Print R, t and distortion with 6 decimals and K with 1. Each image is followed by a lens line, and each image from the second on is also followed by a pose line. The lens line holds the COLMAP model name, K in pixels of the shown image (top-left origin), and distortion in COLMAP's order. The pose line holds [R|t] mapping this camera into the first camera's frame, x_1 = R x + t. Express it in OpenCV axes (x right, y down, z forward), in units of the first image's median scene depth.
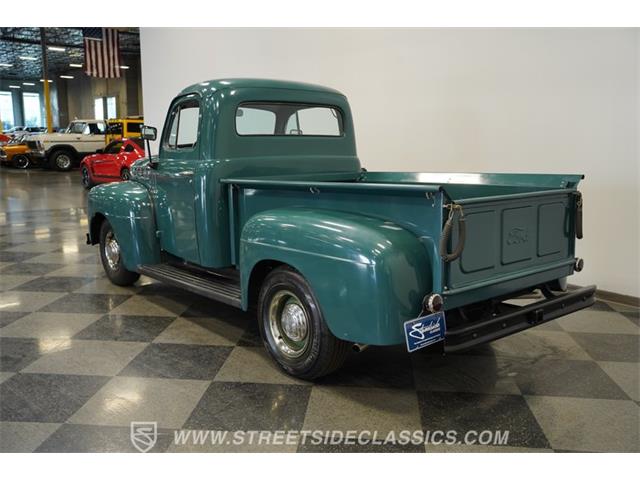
lens RADIAL K [[597.5, 0, 320.0], [0, 597.5, 240.0], [0, 0, 1]] dist [0.050737, -0.003136]
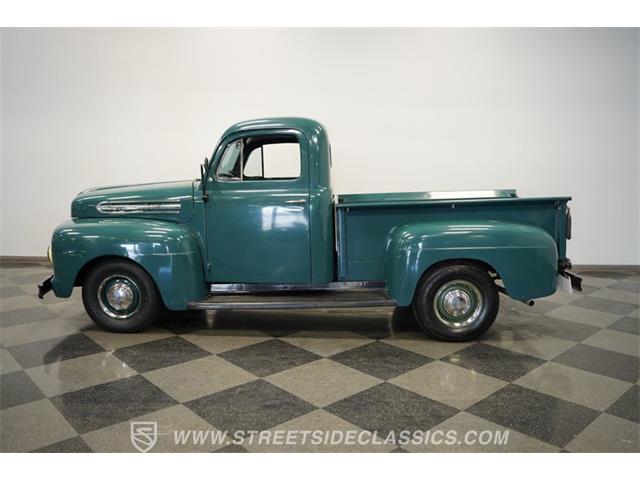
lens RADIAL K [[507.8, 0, 320.0], [0, 507.8, 240.0], [0, 0, 1]] dist [-0.063989, -0.000435]
pose [[0.671885, -0.104452, 0.733253, -0.894917], [0.124280, 0.991868, 0.027413, -0.063114], [-0.730154, 0.072710, 0.679403, 0.354316]]
